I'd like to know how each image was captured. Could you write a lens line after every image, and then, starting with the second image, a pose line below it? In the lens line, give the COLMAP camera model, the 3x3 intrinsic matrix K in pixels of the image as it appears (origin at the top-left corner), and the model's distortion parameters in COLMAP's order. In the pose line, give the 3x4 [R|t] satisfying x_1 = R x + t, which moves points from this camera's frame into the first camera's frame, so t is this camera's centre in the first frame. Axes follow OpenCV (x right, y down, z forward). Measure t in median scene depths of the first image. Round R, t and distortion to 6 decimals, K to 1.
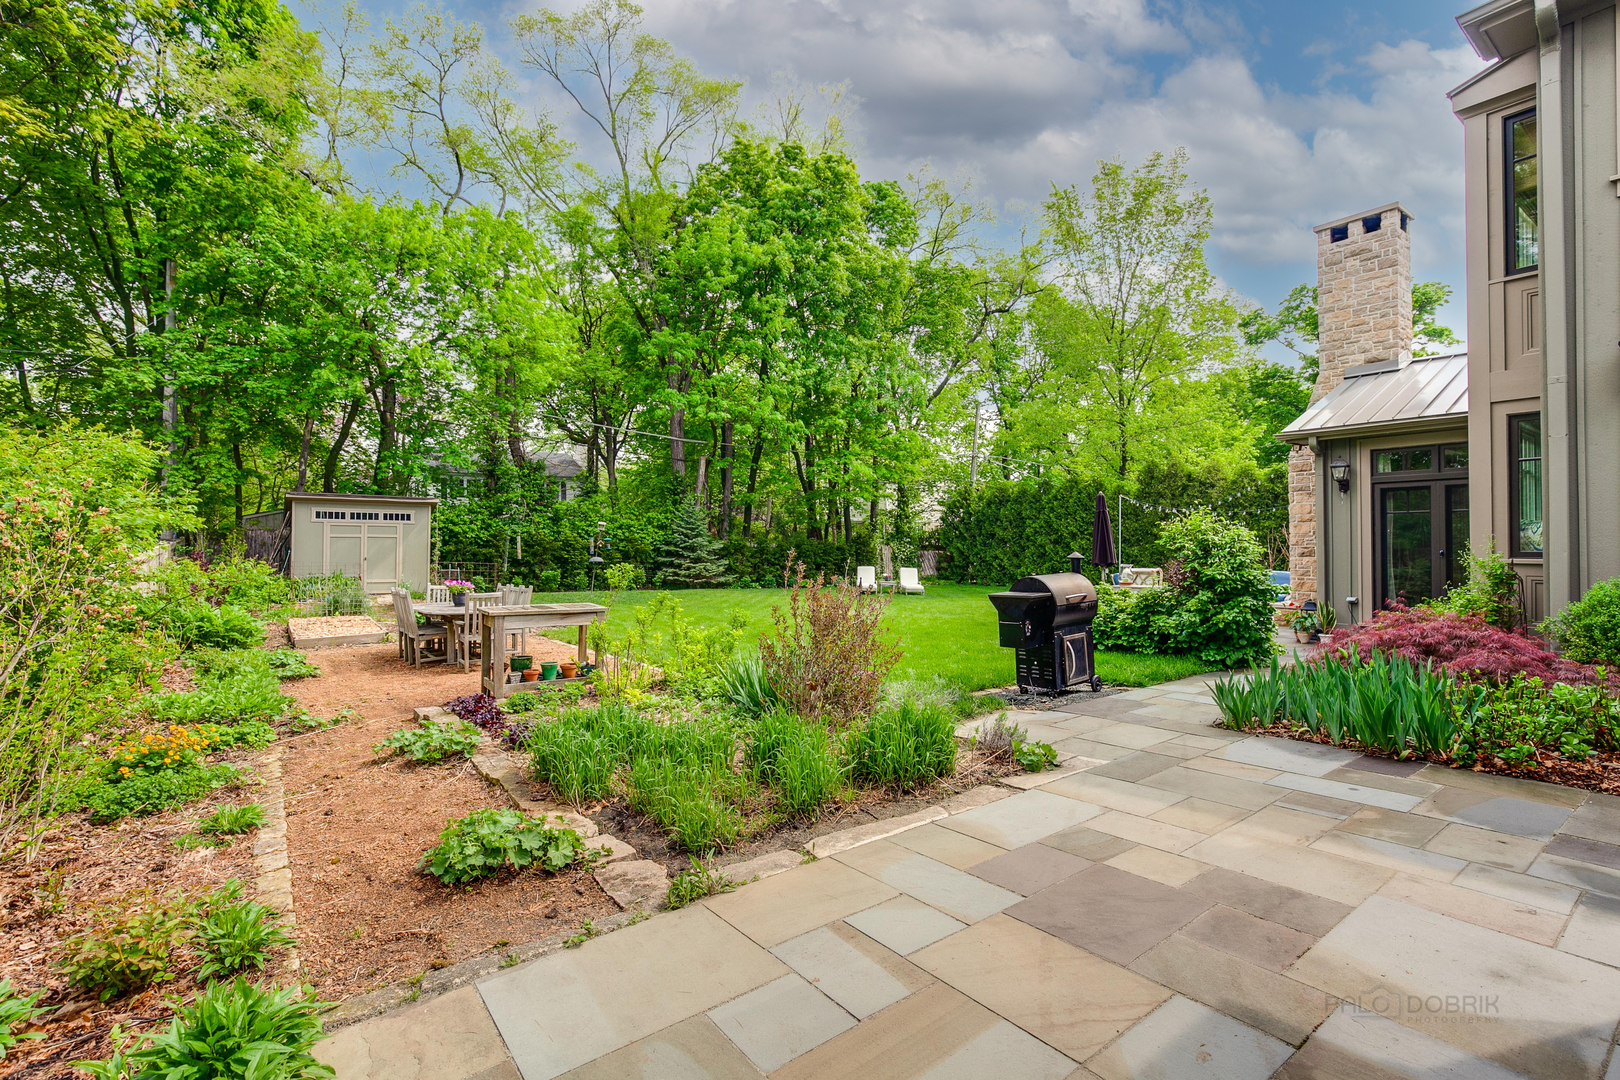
lens RADIAL K [[730.5, 0, 815.4], [0, 730.5, 544.9], [0, 0, 1]] dist [-0.012926, 0.000233]
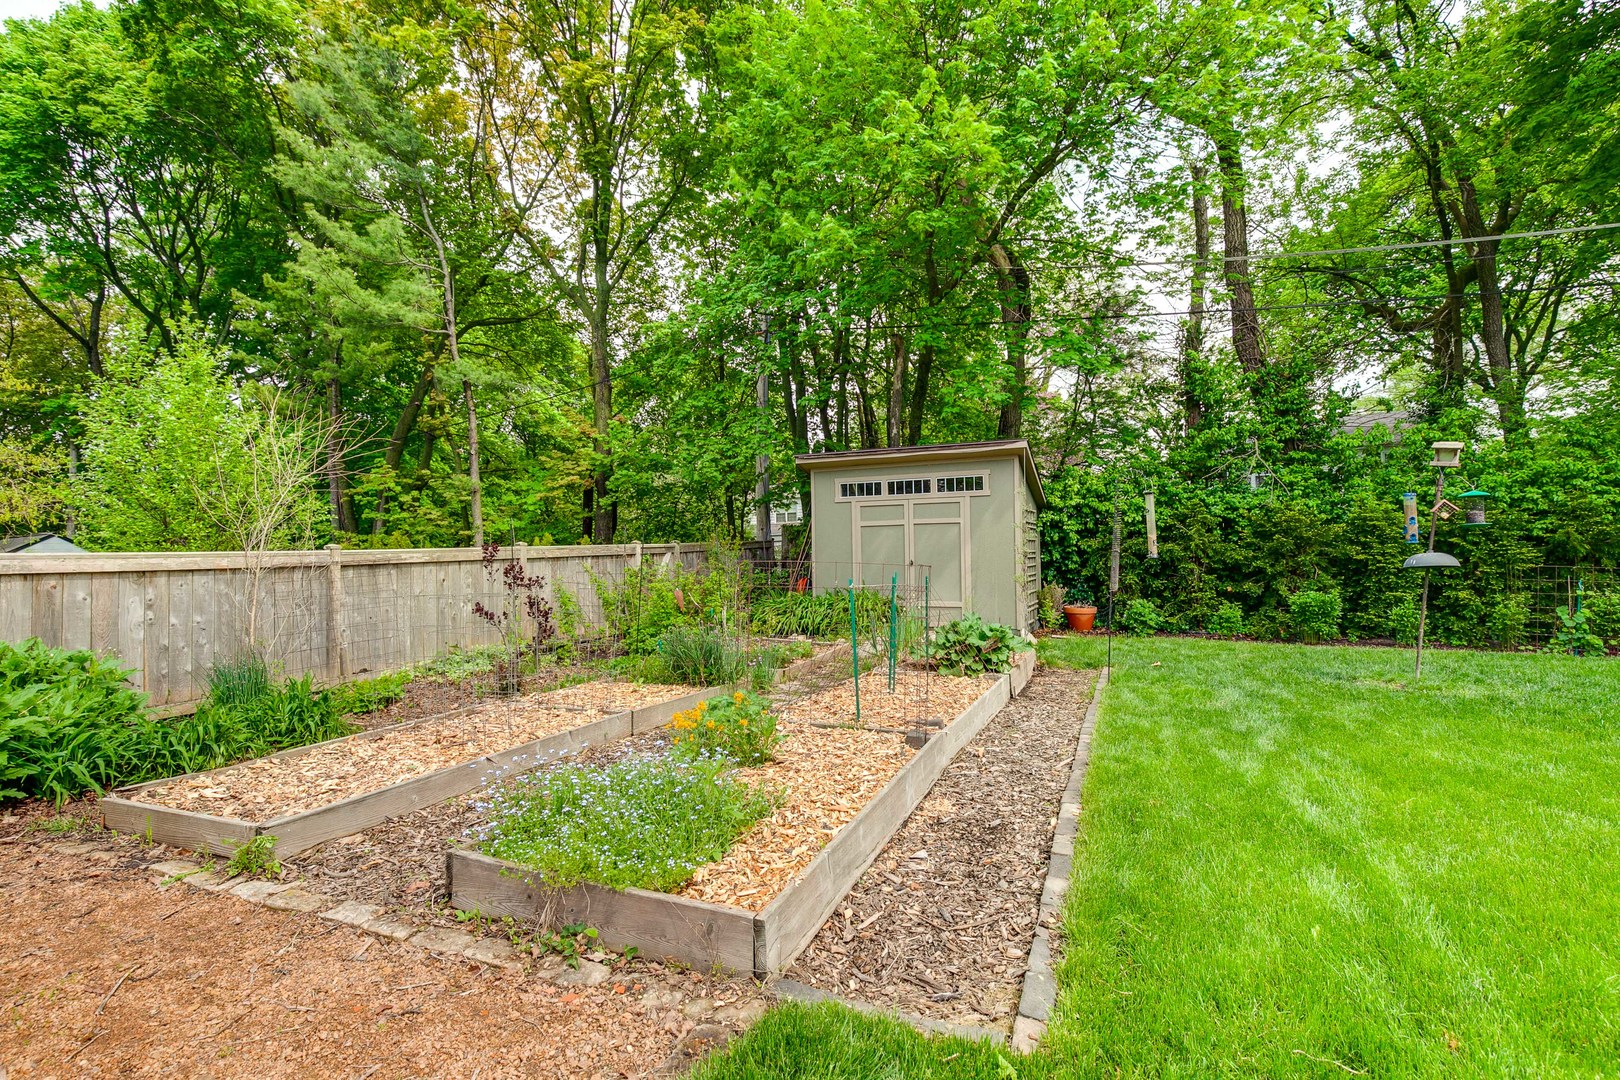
lens RADIAL K [[730.5, 0, 806.9], [0, 730.5, 546.0], [0, 0, 1]] dist [-0.012926, 0.000233]
pose [[0.490173, -0.029643, -0.871121, -0.136434], [0.014293, 0.999560, -0.025972, 0.015217], [0.871508, 0.000280, 0.490381, 0.520864]]
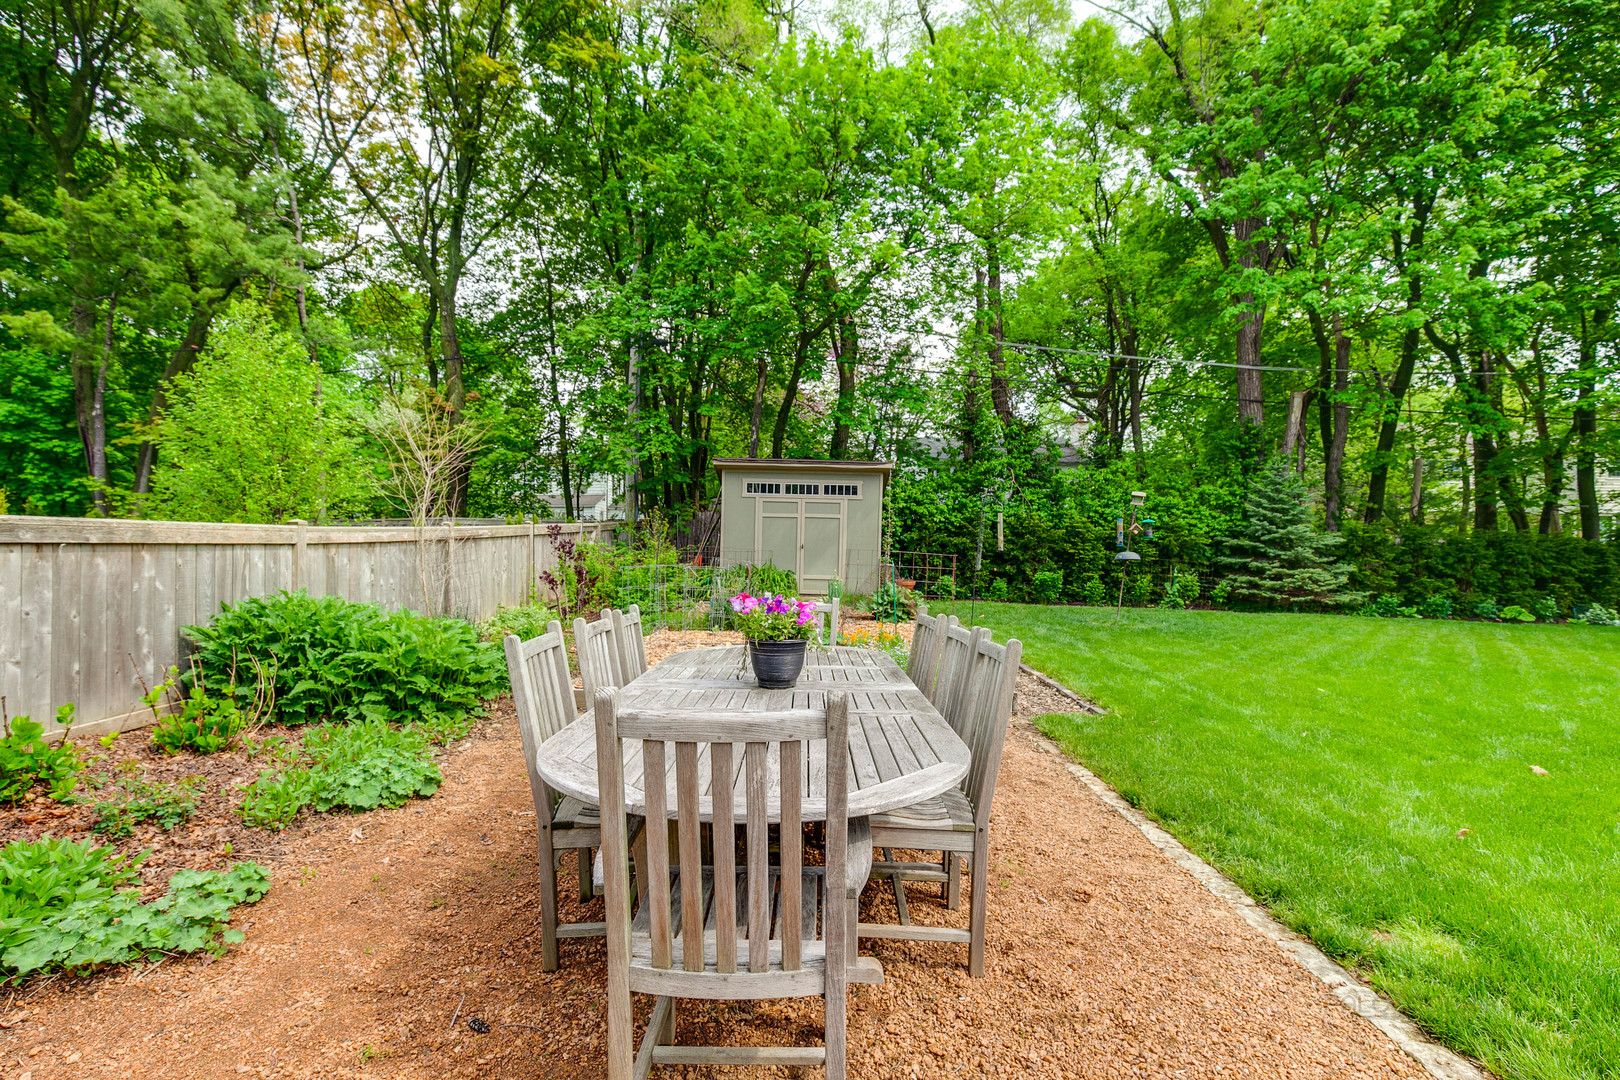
lens RADIAL K [[730.5, 0, 816.4], [0, 730.5, 538.6], [0, 0, 1]] dist [-0.012926, 0.000233]
pose [[0.796810, 0.010297, -0.604142, -0.124894], [-0.016815, 0.999845, -0.005136, 0.011501], [0.603996, 0.014251, 0.796860, 0.329165]]
